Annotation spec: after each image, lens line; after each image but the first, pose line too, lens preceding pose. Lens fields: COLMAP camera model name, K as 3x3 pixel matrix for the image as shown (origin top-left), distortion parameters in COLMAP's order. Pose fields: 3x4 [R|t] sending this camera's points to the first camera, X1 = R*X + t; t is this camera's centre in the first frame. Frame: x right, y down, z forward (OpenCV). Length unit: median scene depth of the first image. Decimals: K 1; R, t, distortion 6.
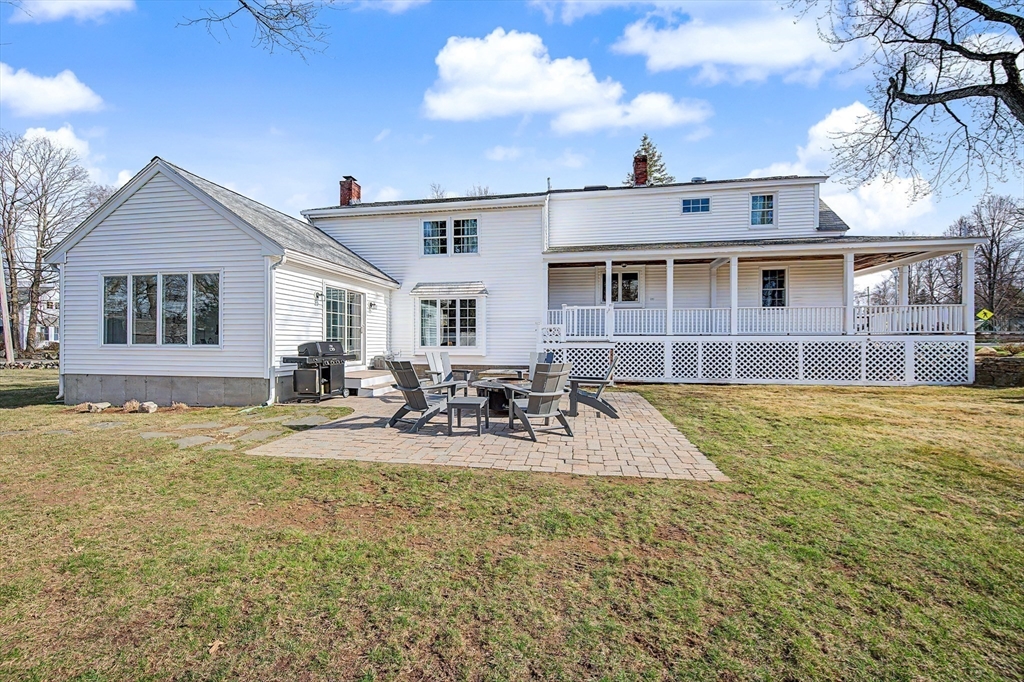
lens RADIAL K [[394.8, 0, 512.0], [0, 394.8, 341.0], [0, 0, 1]] dist [0.001192, 0.000159]
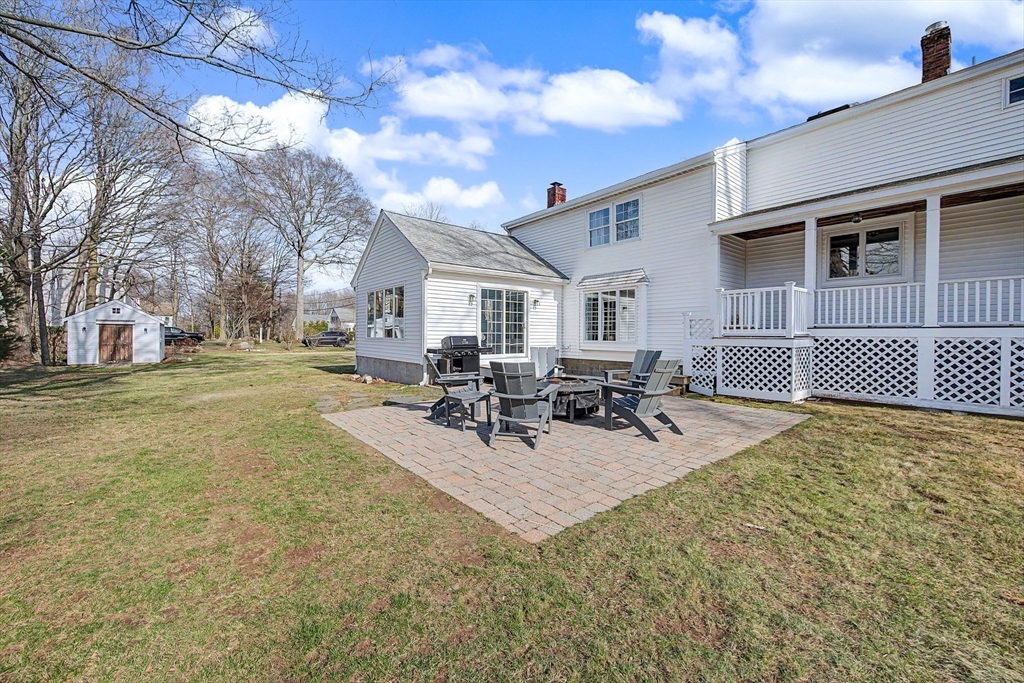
lens RADIAL K [[401.5, 0, 513.5], [0, 401.5, 332.5], [0, 0, 1]] dist [0.000890, -0.000140]
pose [[0.755994, -0.001293, -0.654577, 0.308147], [-0.000354, 0.999997, -0.002385, -0.004779], [0.654578, 0.002035, 0.755992, 0.136736]]
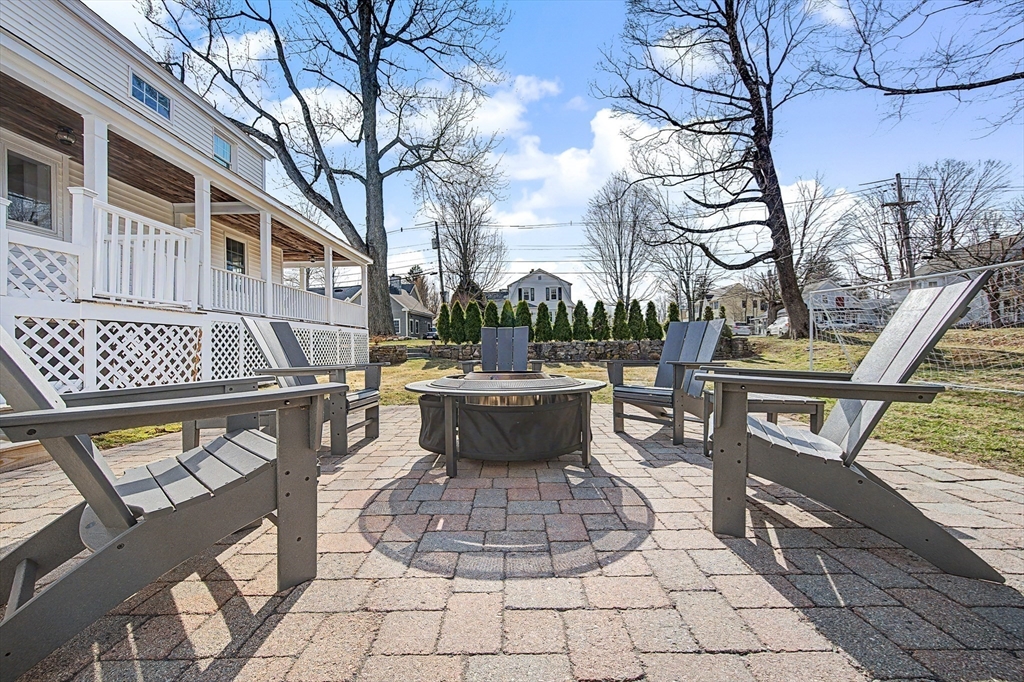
lens RADIAL K [[405.5, 0, 512.0], [0, 405.5, 341.0], [0, 0, 1]] dist [0.002953, 0.000078]
pose [[-0.166469, 0.015411, 0.985926, -0.242719], [0.014758, 0.999805, -0.013136, 0.042208], [-0.985936, 0.012364, -0.166664, 0.634673]]
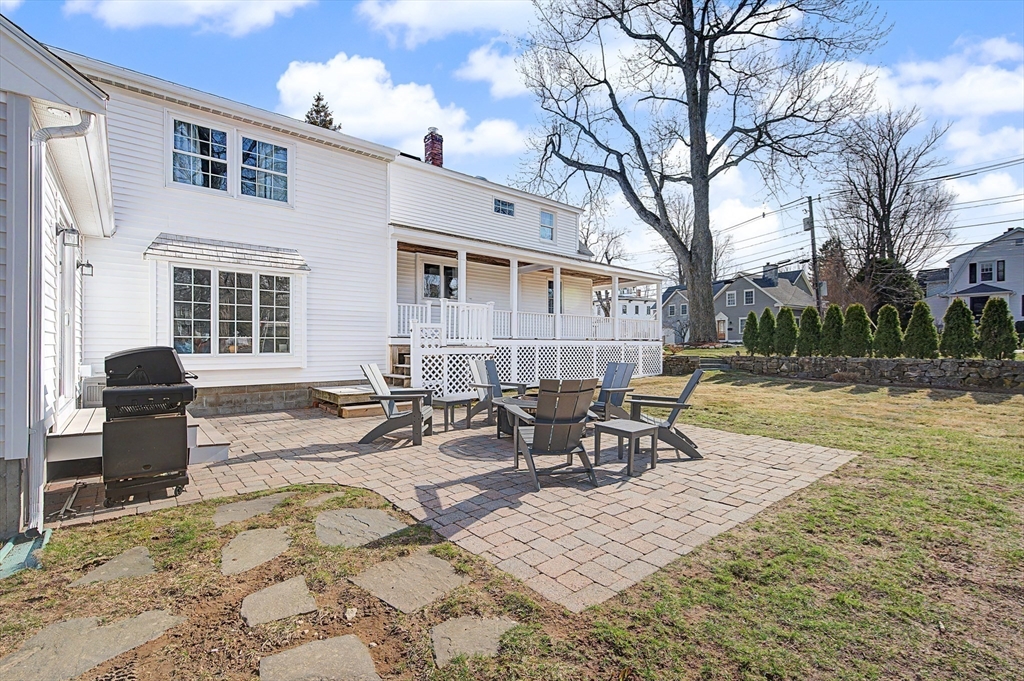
lens RADIAL K [[452.4, 0, 509.4], [0, 452.4, 343.3], [0, 0, 1]] dist [0.003091, 0.000446]
pose [[0.646921, 0.003645, 0.762548, -0.428023], [-0.003001, 0.999993, -0.002233, -0.001637], [-0.762551, -0.000844, 0.646928, 0.286140]]
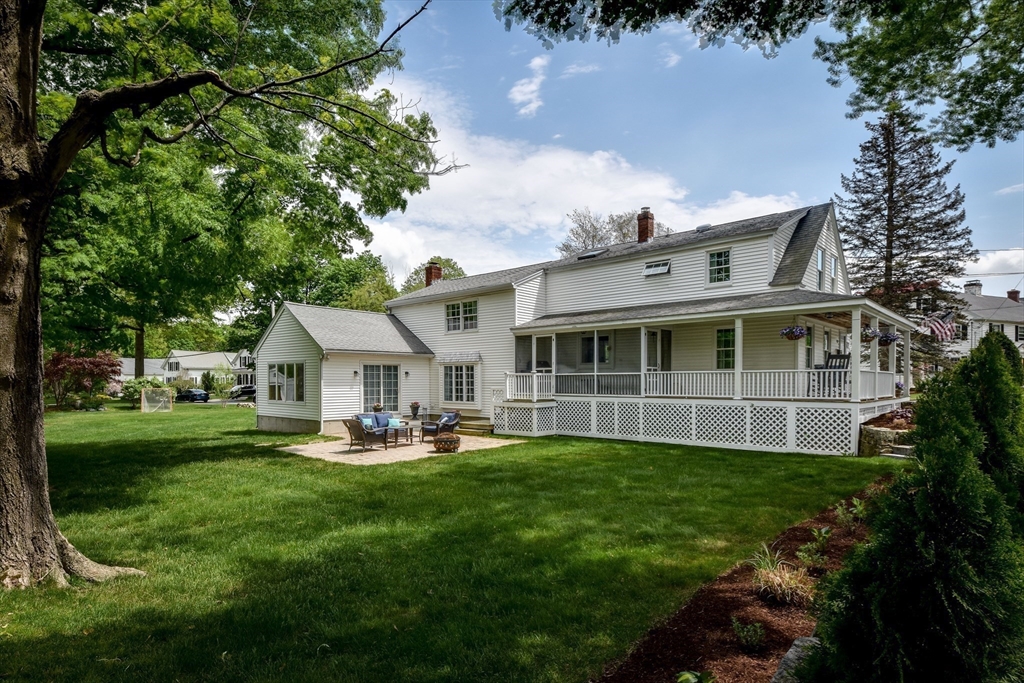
lens RADIAL K [[564.5, 0, 498.0], [0, 564.5, 362.1], [0, 0, 1]] dist [0.047765, -0.045527]
pose [[0.836647, -0.020252, -0.547368, 1.014862], [0.002708, 0.999457, -0.032841, -0.057866], [0.547736, 0.025994, 0.836248, -0.506870]]
